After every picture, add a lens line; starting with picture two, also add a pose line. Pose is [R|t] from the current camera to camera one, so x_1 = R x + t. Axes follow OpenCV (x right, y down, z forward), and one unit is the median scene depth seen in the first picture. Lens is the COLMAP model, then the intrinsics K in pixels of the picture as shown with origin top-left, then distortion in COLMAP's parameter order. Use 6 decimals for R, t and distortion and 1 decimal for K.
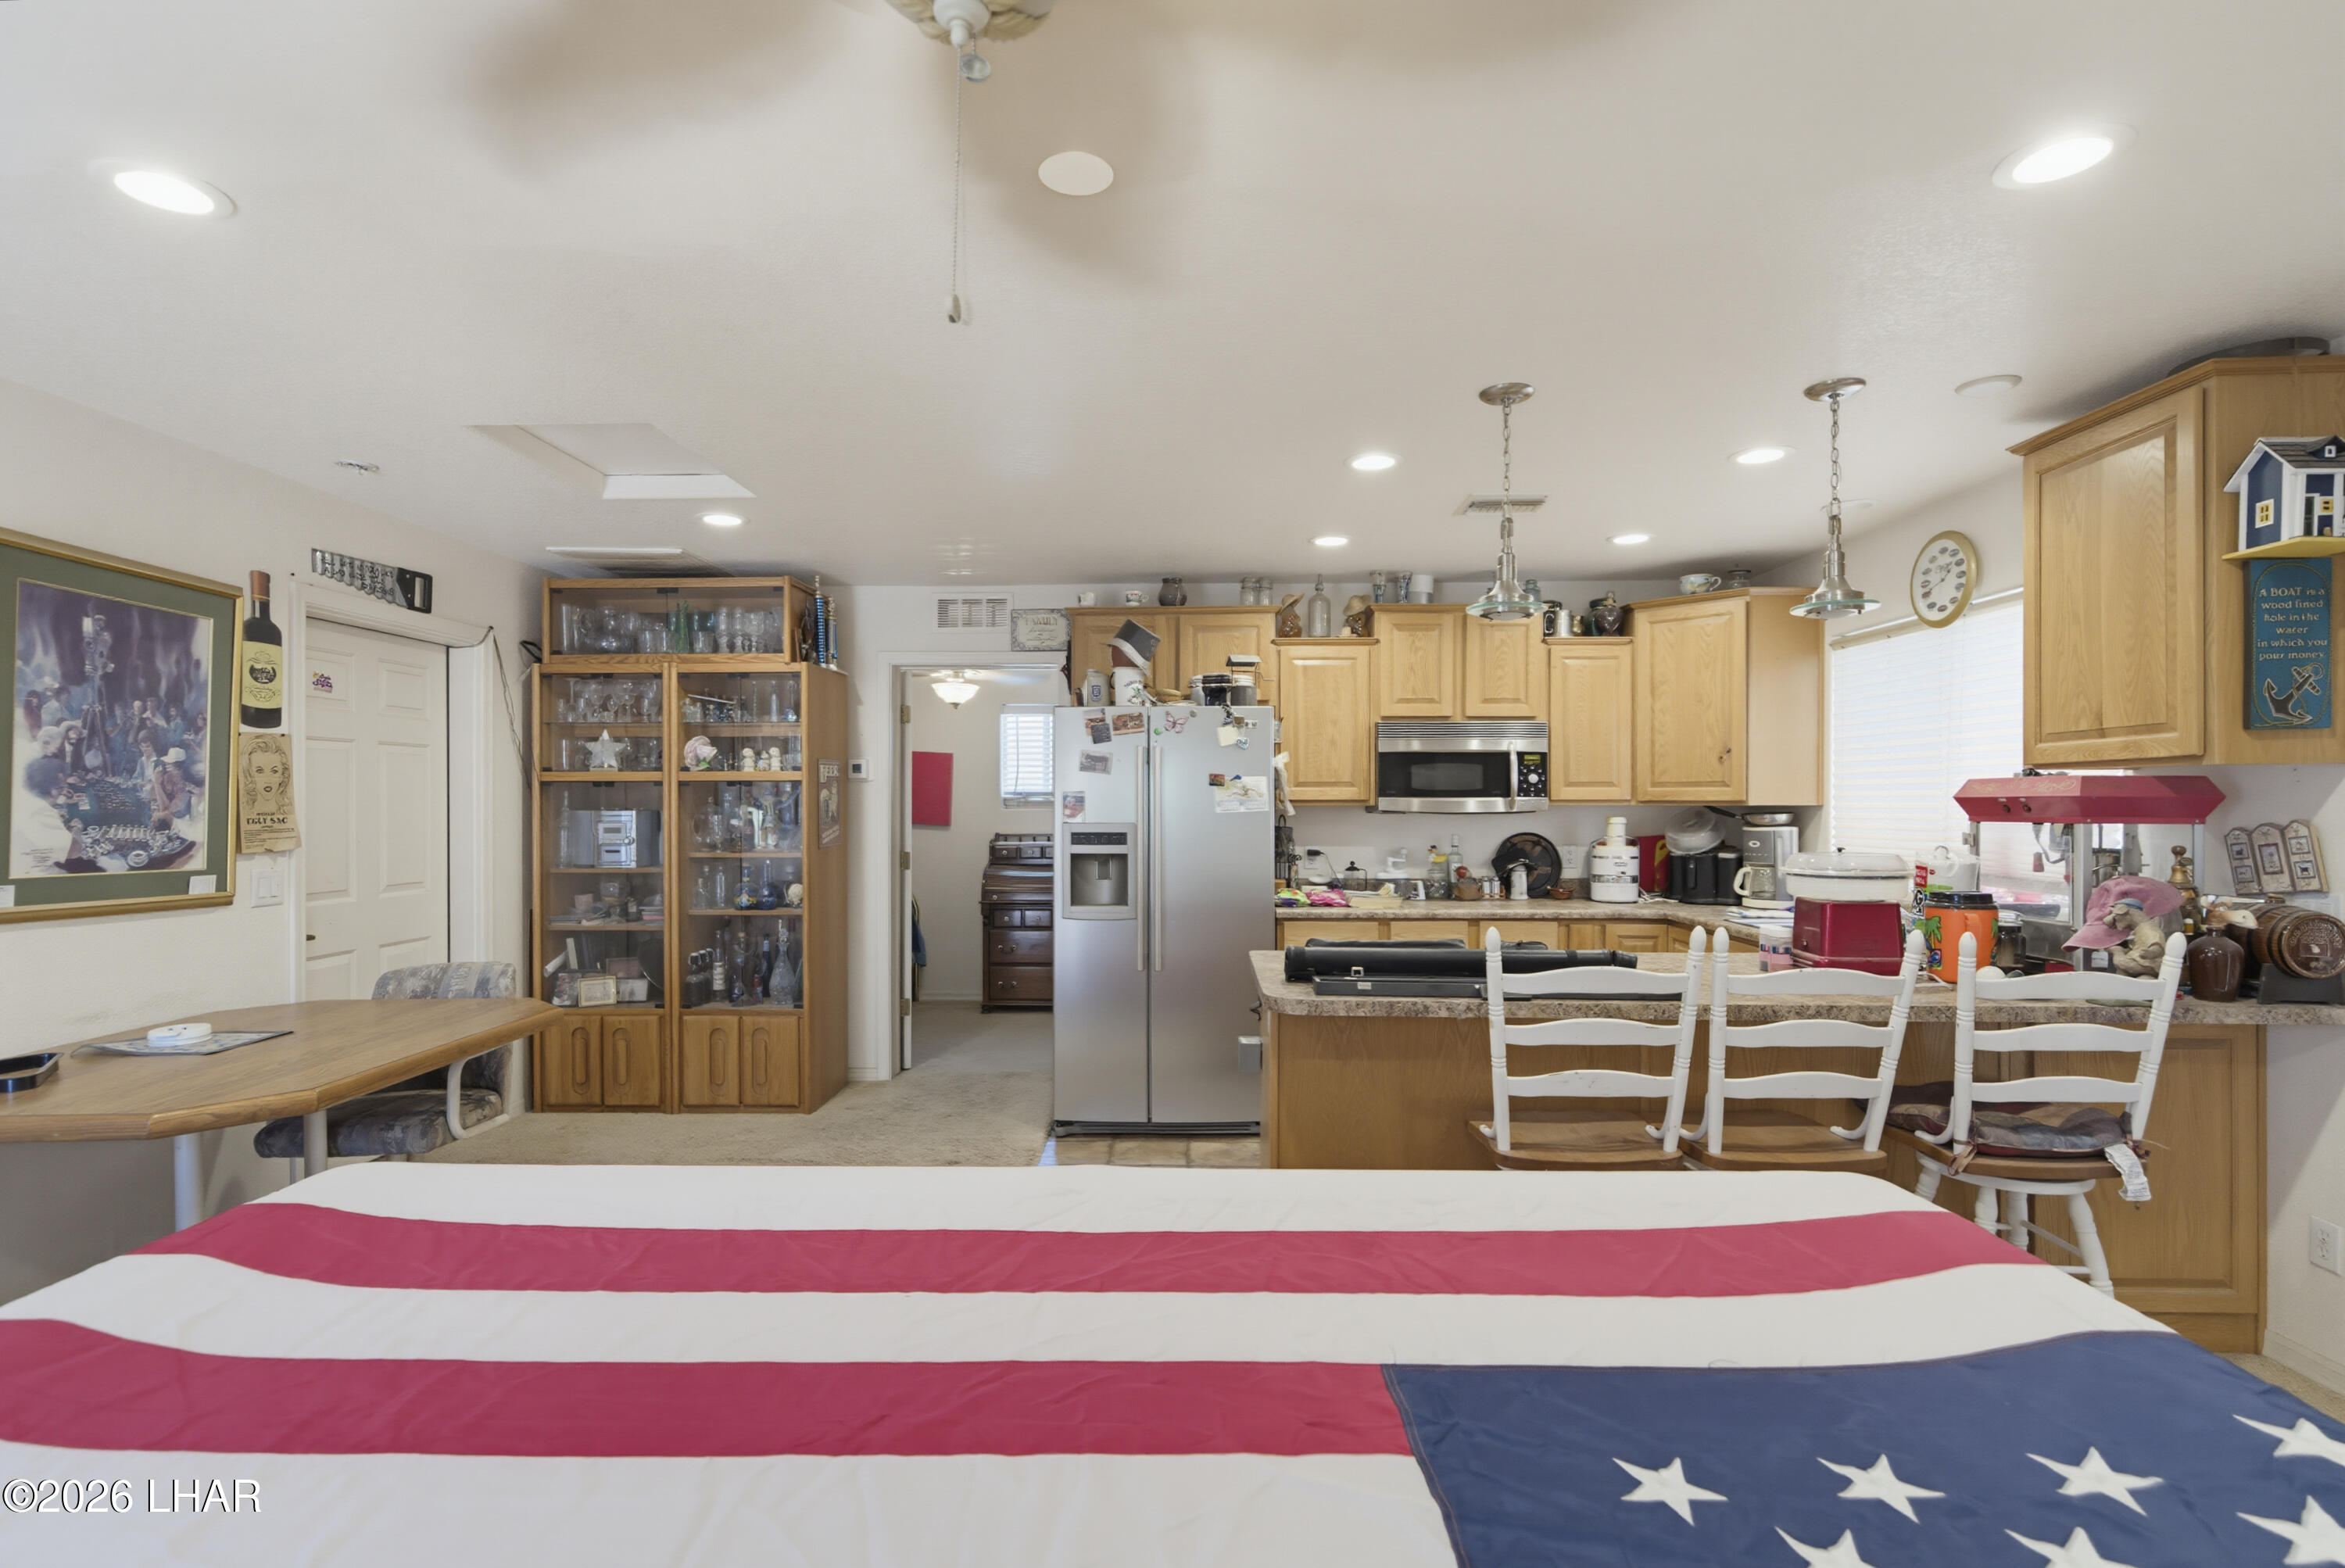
lens RADIAL K [[1099.5, 0, 1163.1], [0, 1099.5, 812.2], [0, 0, 1]] dist [0.000593, -0.000046]
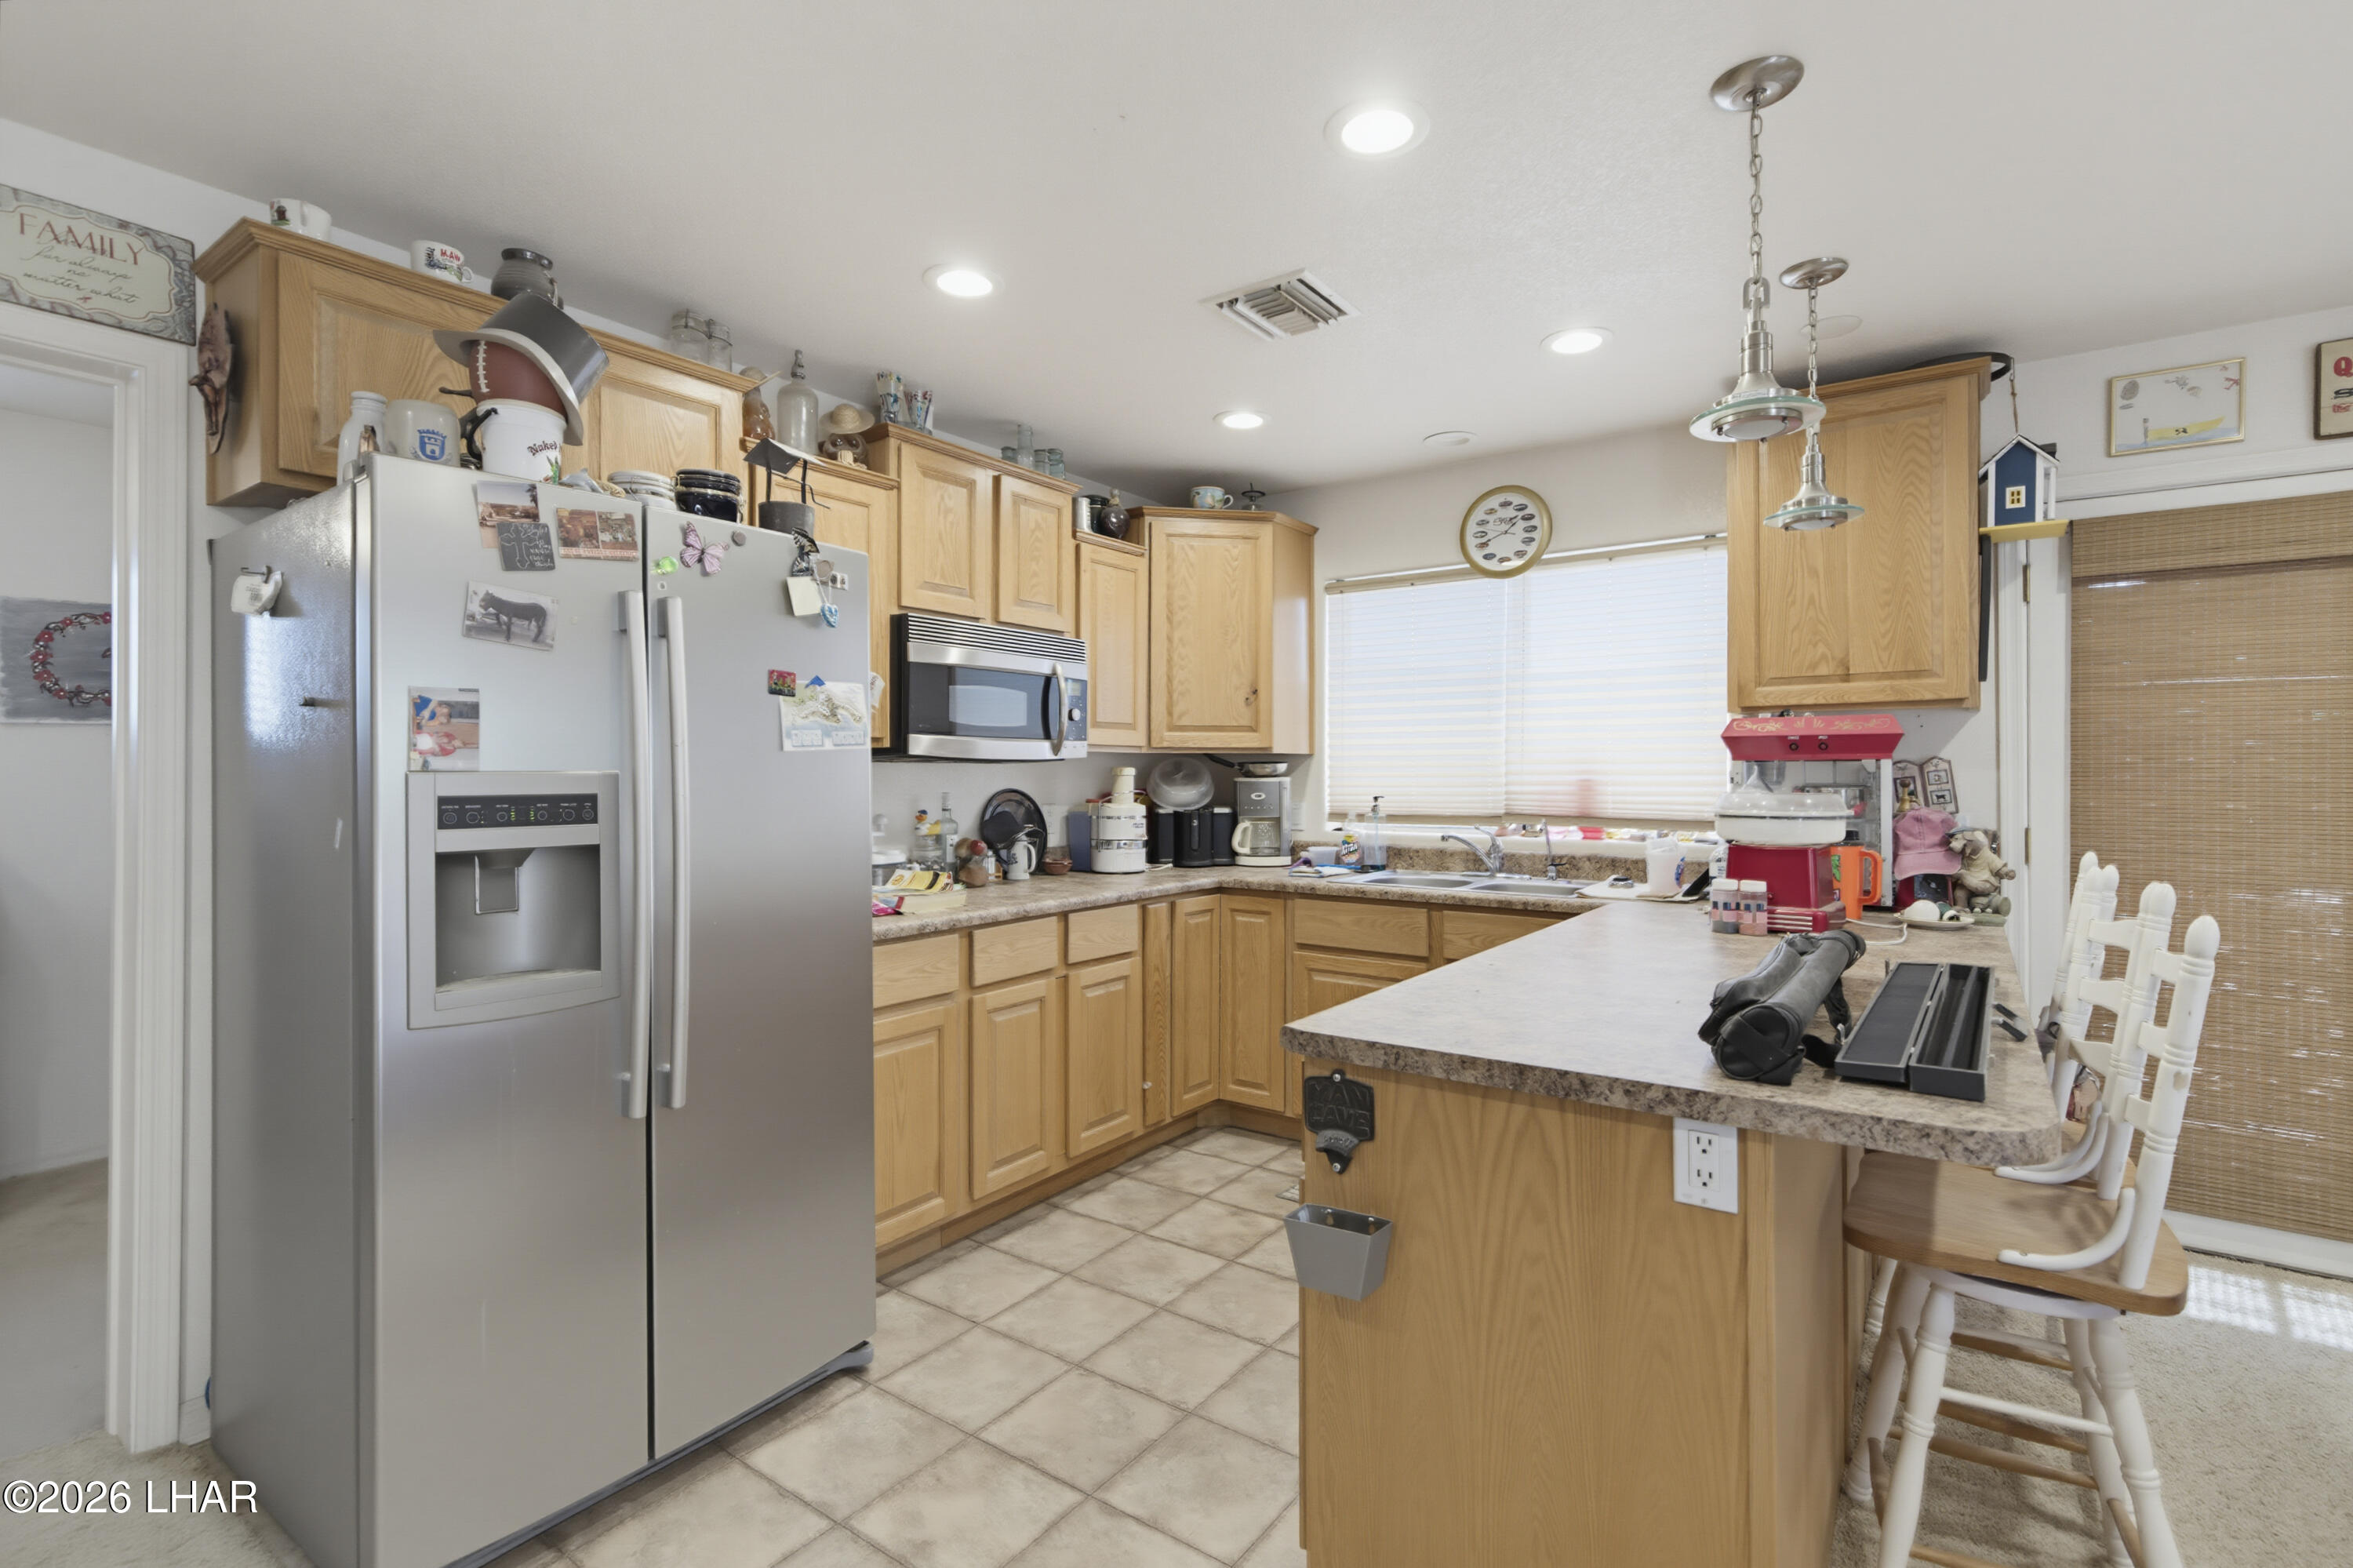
lens RADIAL K [[1076.9, 0, 1187.7], [0, 1076.9, 768.6], [0, 0, 1]] dist [-0.000957, -0.000121]
pose [[0.555980, 0.003234, 0.831189, -0.245090], [0.007512, 0.999932, -0.008916, 0.013904], [-0.831162, 0.011201, 0.555918, 0.576233]]
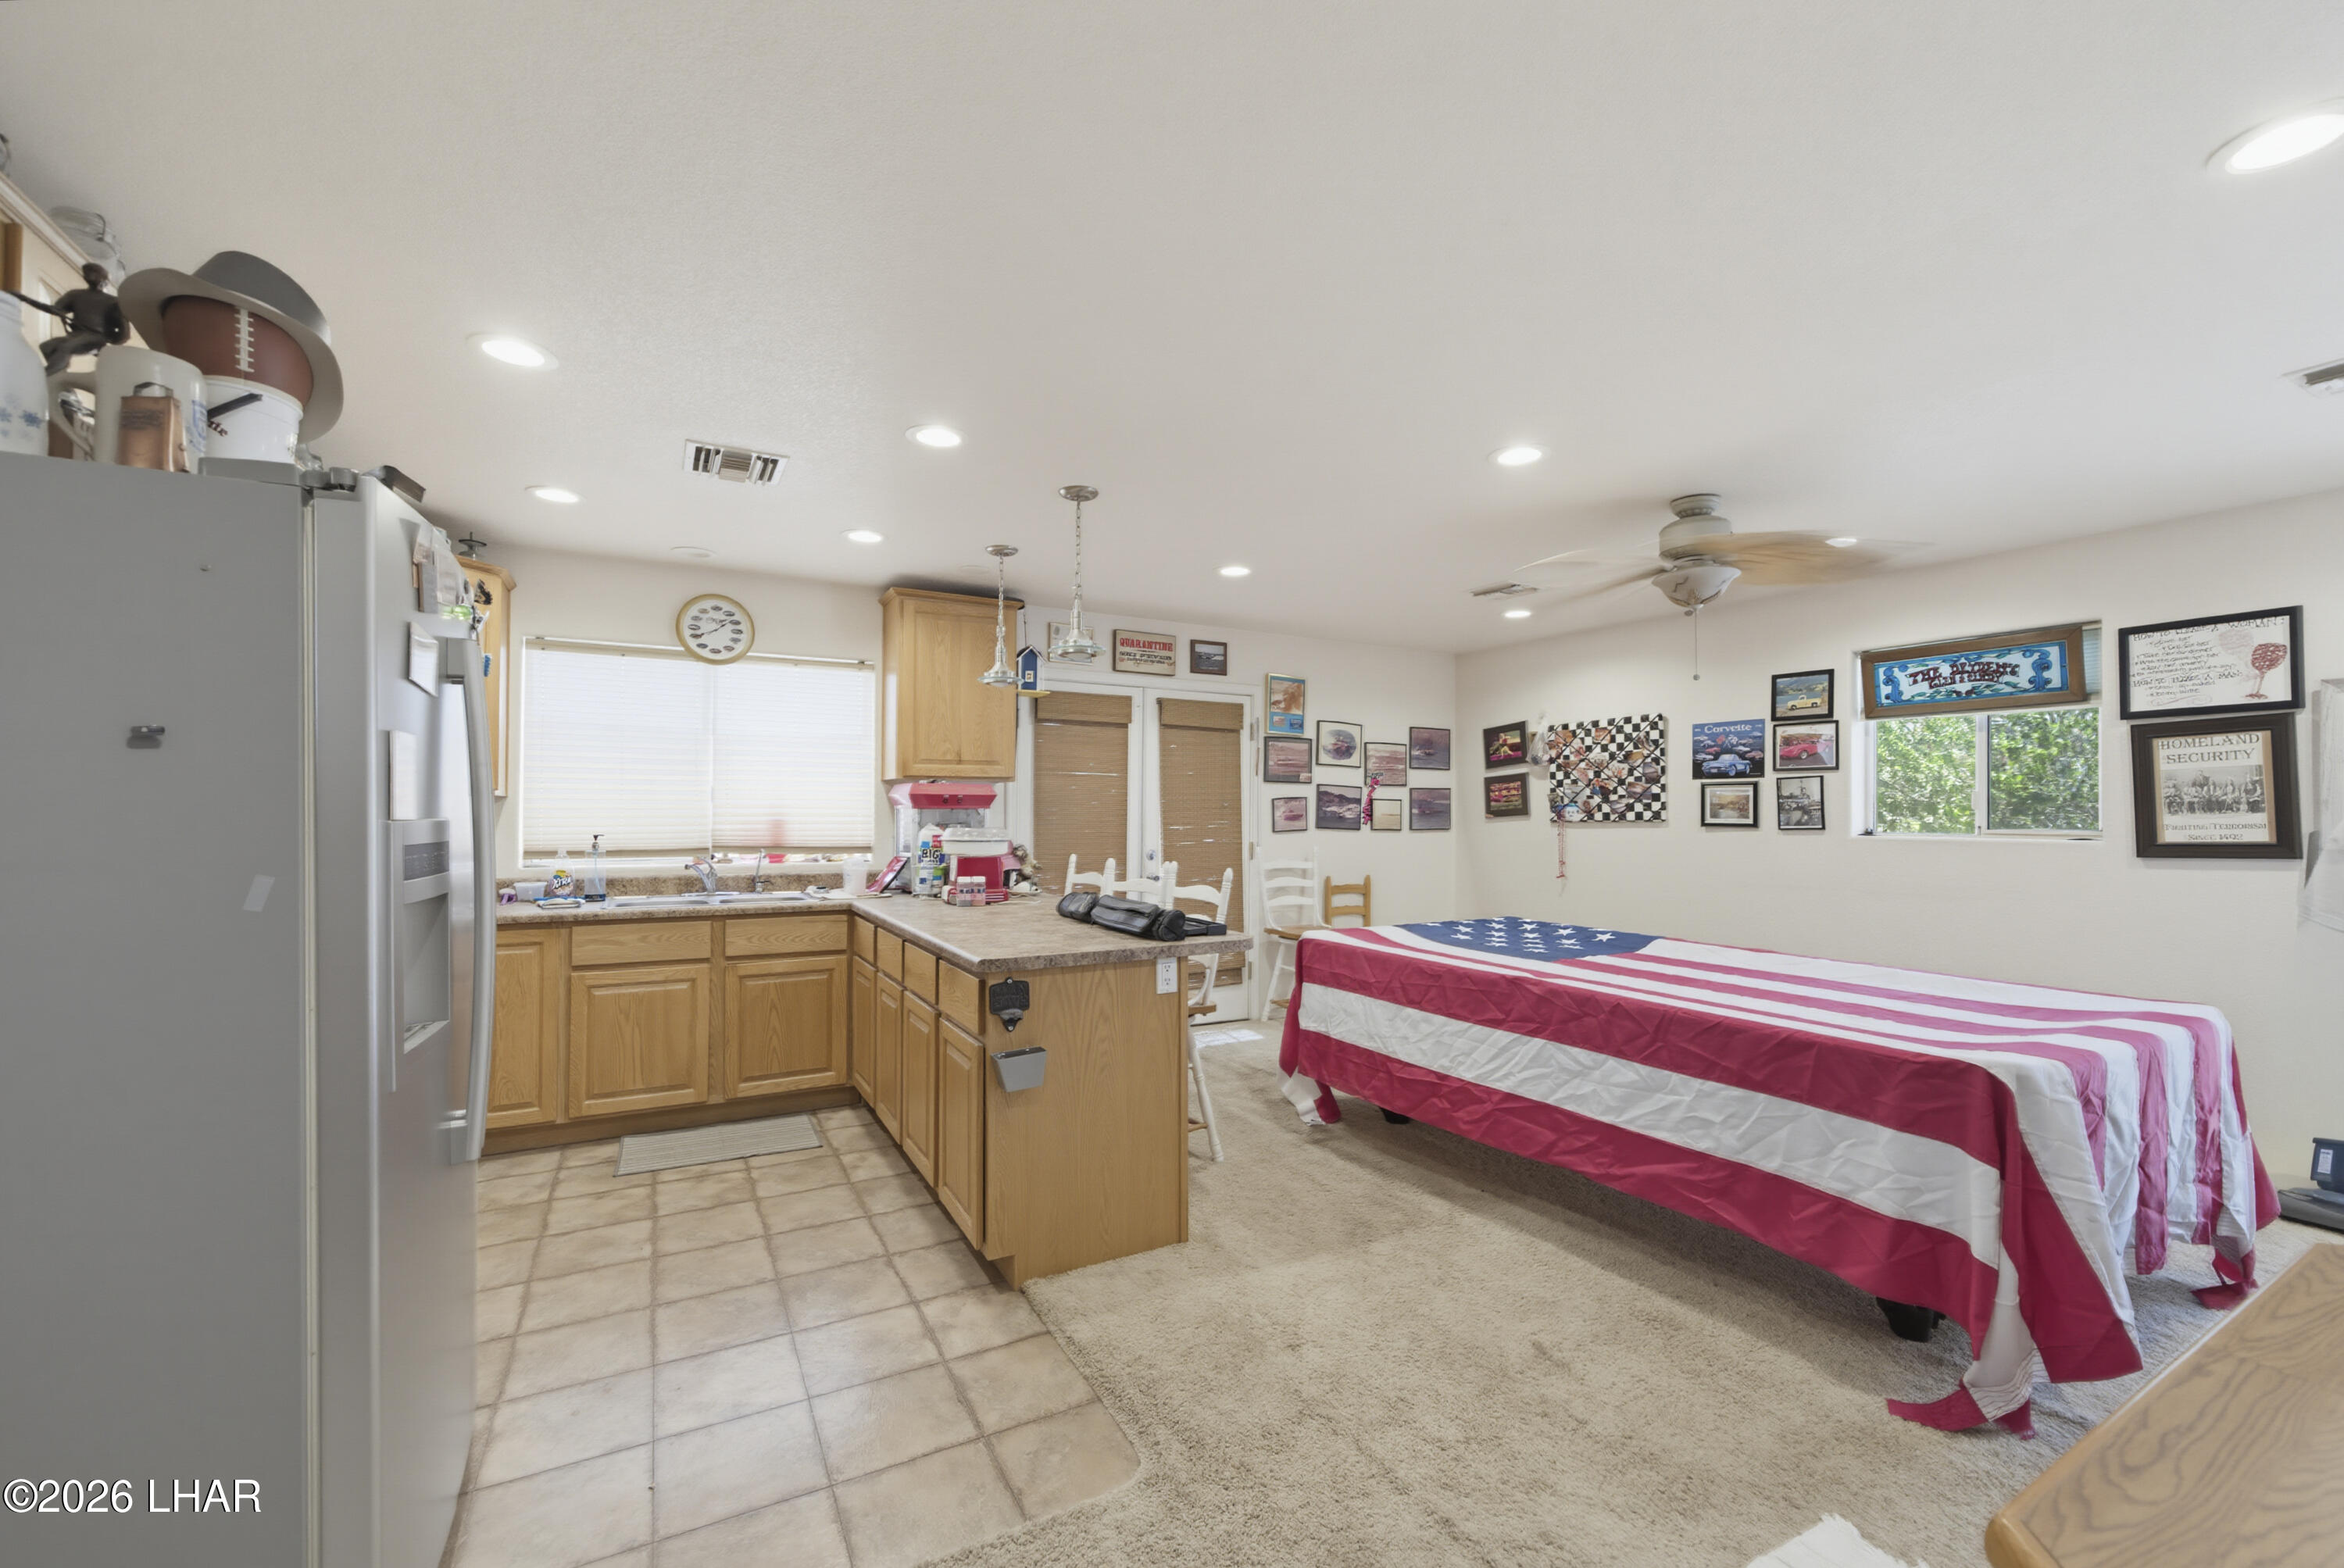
lens RADIAL K [[933.0, 0, 1164.1], [0, 933.0, 813.1], [0, 0, 1]] dist [-0.000315, -0.000009]
pose [[-0.497874, -0.002738, 0.867245, -0.457600], [0.002308, 0.999987, 0.004482, 0.006537], [-0.867246, 0.004233, -0.497862, 0.914186]]
